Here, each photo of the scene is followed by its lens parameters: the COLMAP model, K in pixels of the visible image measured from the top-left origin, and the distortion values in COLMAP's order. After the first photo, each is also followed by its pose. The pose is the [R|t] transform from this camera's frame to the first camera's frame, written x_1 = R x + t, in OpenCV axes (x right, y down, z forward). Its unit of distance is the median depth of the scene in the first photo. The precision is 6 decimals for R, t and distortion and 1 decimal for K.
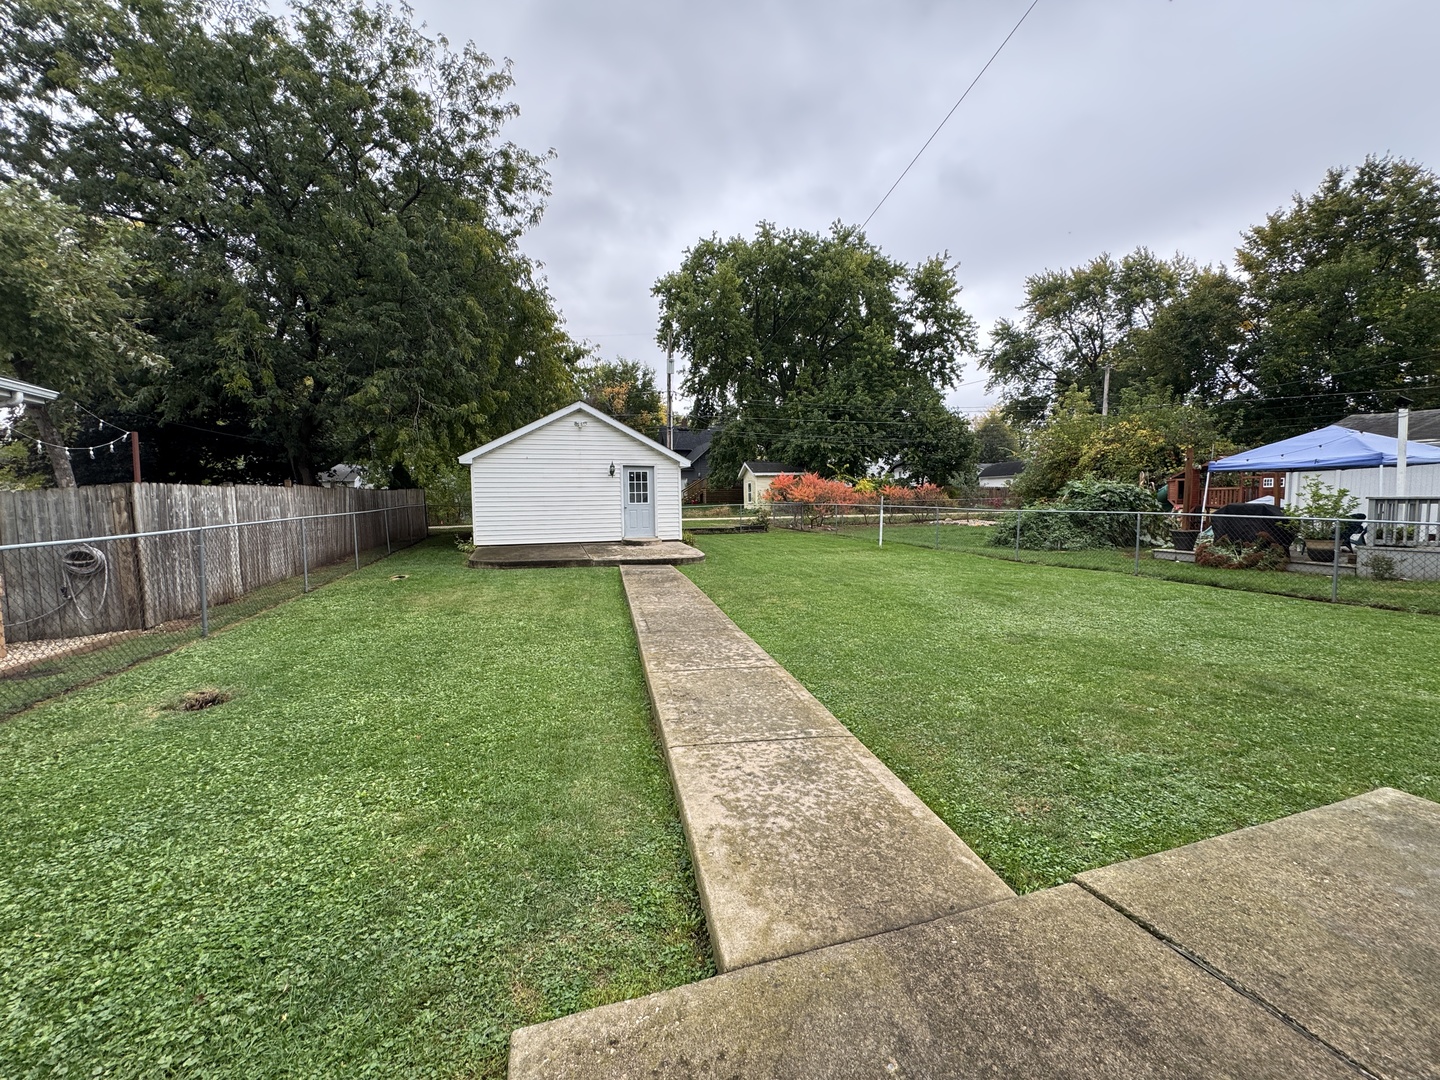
lens RADIAL K [[573.3, 0, 717.7], [0, 573.3, 540.9], [0, 0, 1]] dist [-0.001159, 0.000396]
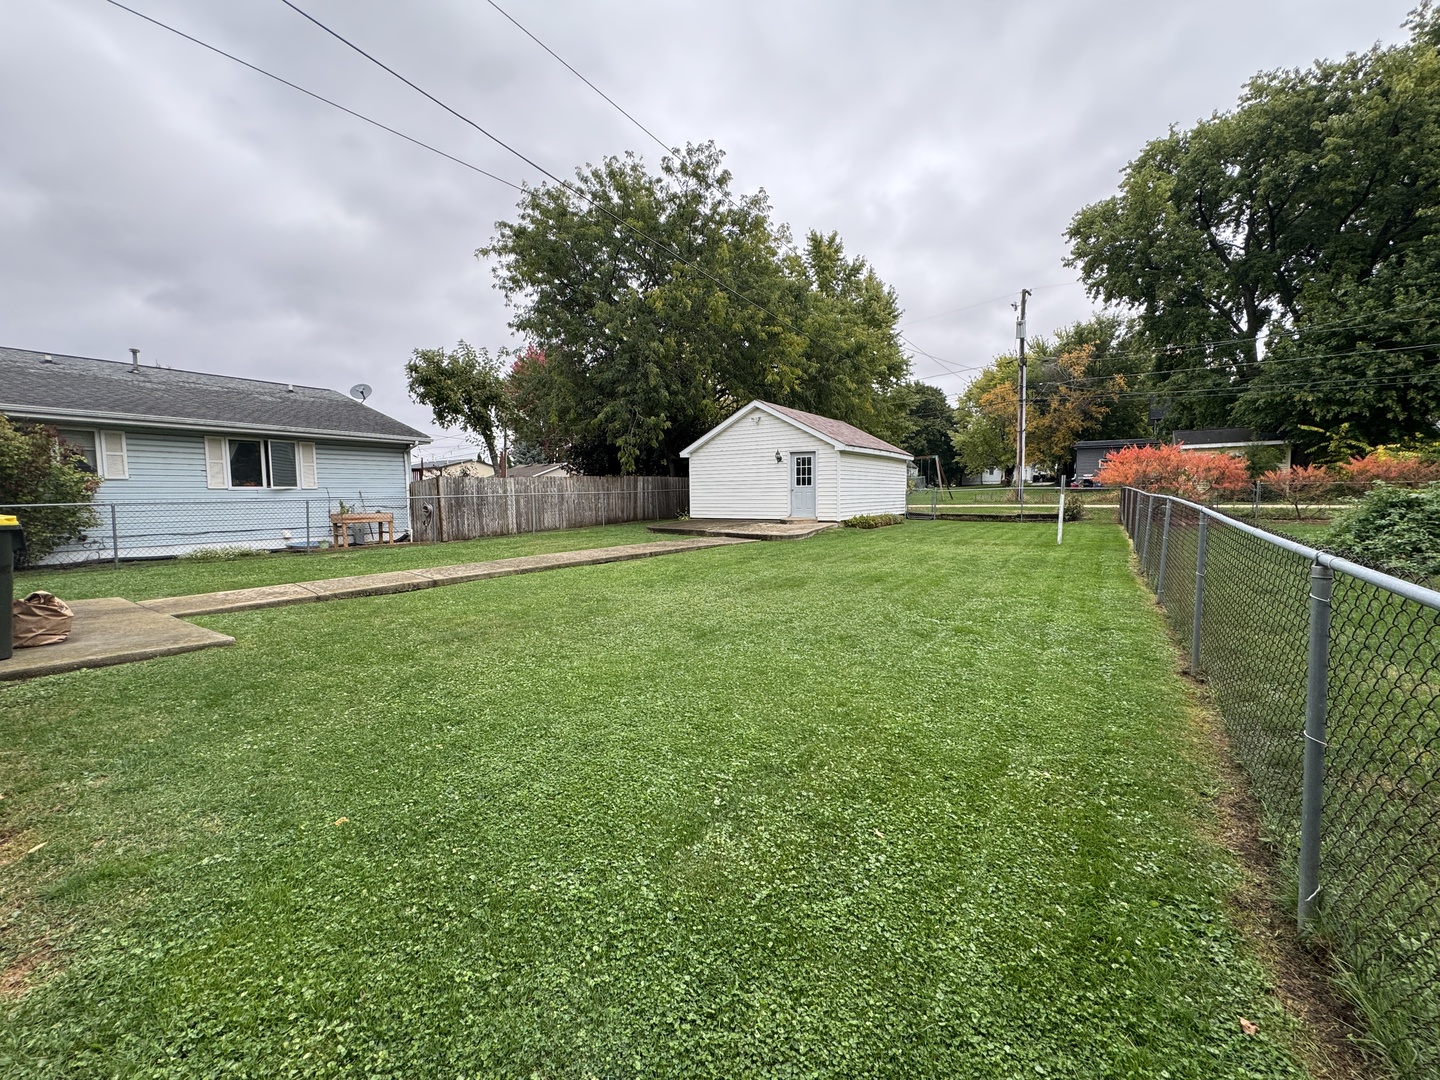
lens RADIAL K [[573.3, 0, 725.9], [0, 573.3, 535.3], [0, 0, 1]] dist [-0.001159, 0.000396]
pose [[0.608471, 0.061400, -0.791197, 0.643723], [-0.051770, 0.997950, 0.037632, -0.005967], [0.791886, 0.018062, 0.610402, 0.220580]]
